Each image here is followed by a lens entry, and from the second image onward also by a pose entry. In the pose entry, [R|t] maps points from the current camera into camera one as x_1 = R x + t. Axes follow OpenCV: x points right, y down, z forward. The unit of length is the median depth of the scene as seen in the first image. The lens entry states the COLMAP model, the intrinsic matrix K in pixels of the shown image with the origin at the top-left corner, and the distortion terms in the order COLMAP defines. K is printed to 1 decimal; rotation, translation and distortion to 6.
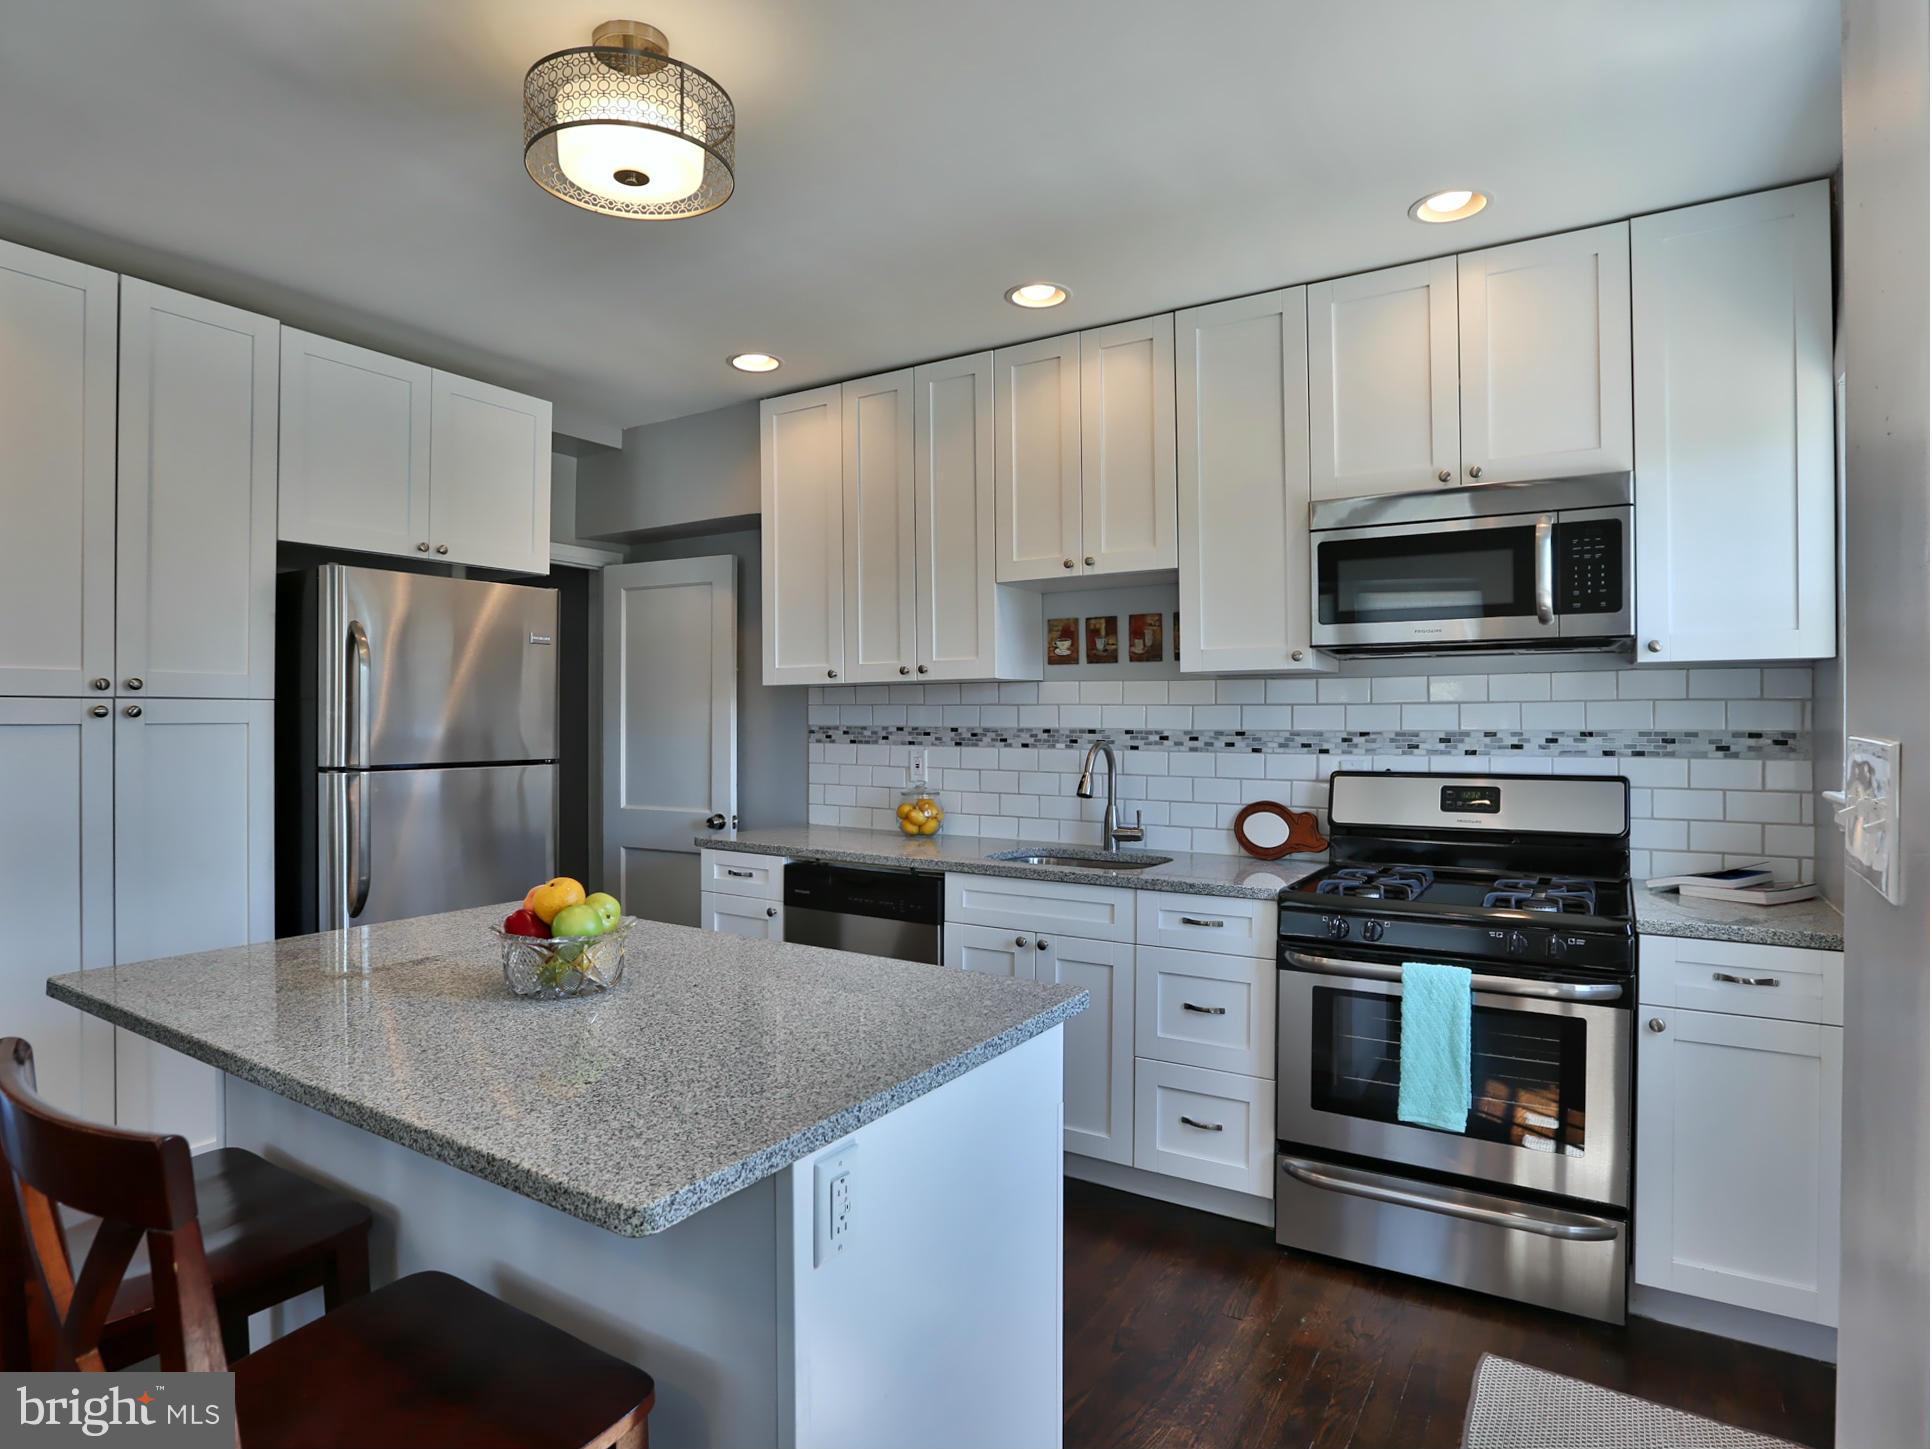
lens RADIAL K [[1166.3, 0, 1075.1], [0, 1166.3, 722.2], [0, 0, 1]] dist [-0.045912, 0.000156]
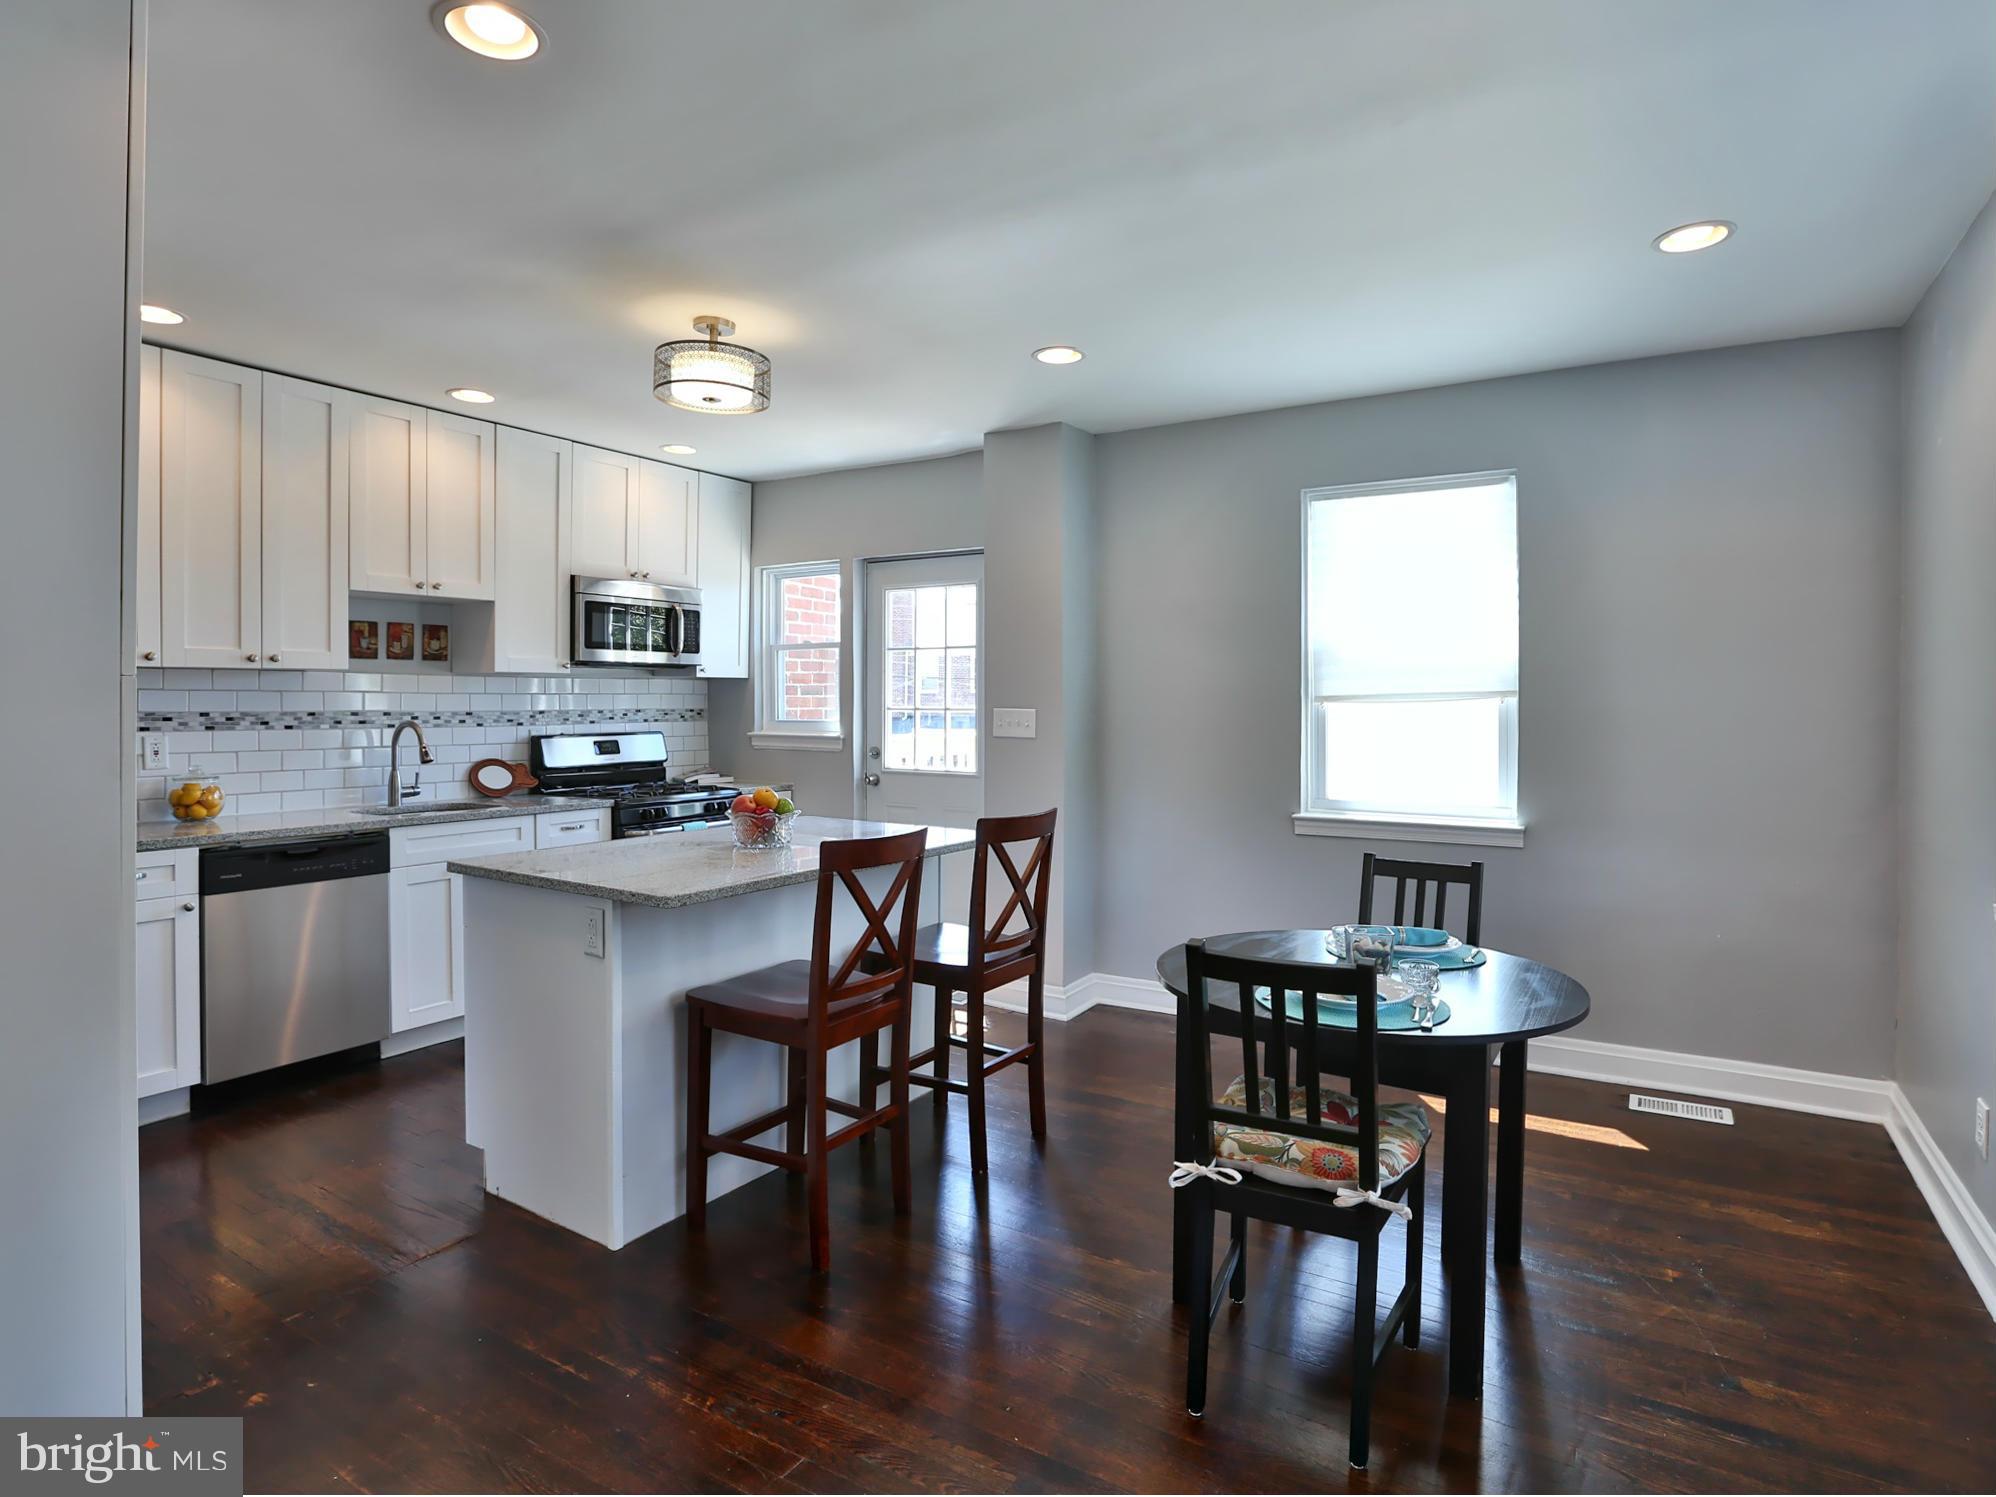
lens RADIAL K [[1058.7, 0, 1058.3], [0, 1058.7, 711.4], [0, 0, 1]] dist [-0.035518, 0.016387]
pose [[-0.058521, -0.012479, 0.998208, -1.155065], [-0.003864, 0.999917, 0.012274, -0.011255], [-0.998279, -0.003139, -0.058565, 0.334400]]
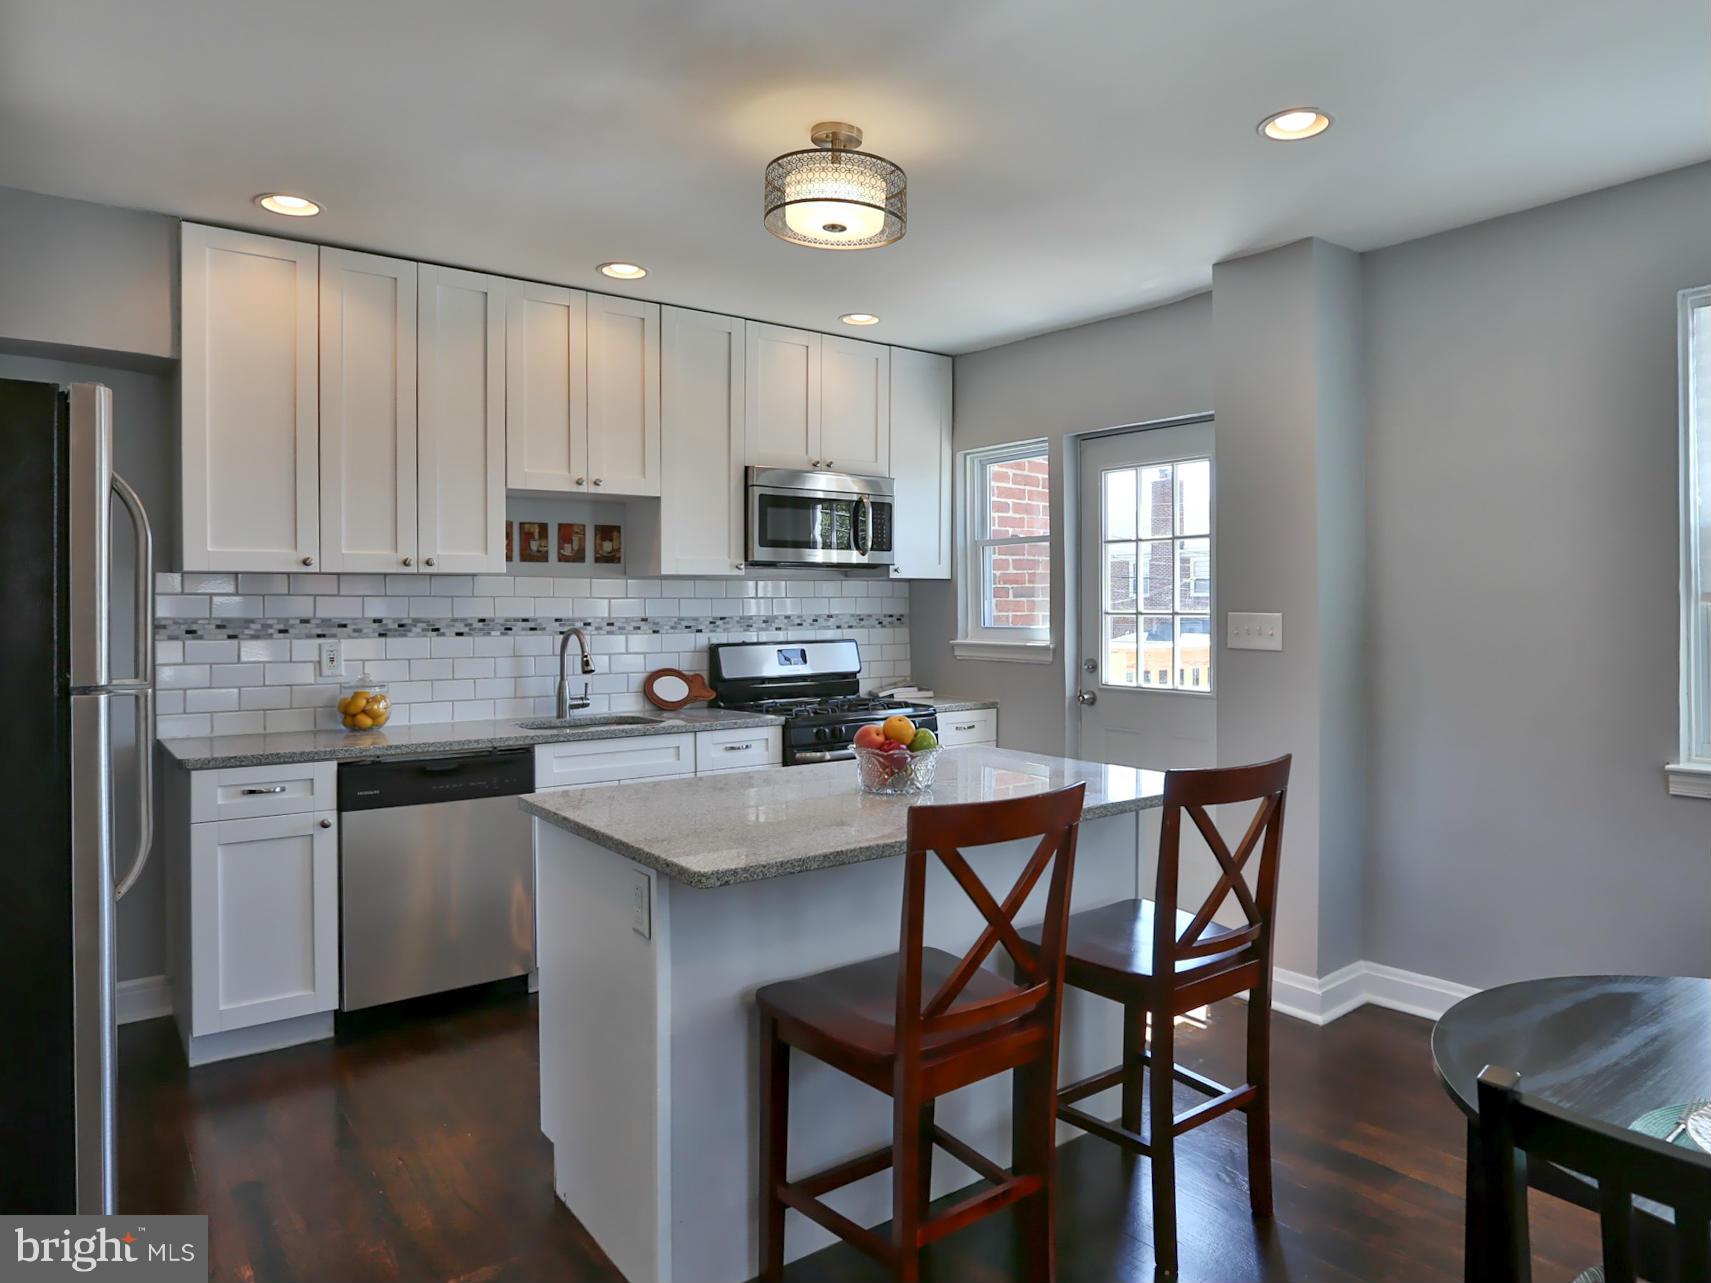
lens RADIAL K [[1092.0, 0, 953.3], [0, 1092.0, 608.4], [0, 0, 1]] dist [-0.047467, 0.002887]
pose [[0.290223, -0.005662, 0.956942, -0.920229], [0.002850, 0.999983, 0.005053, -0.008225], [-0.956955, 0.001261, 0.290235, 0.284544]]
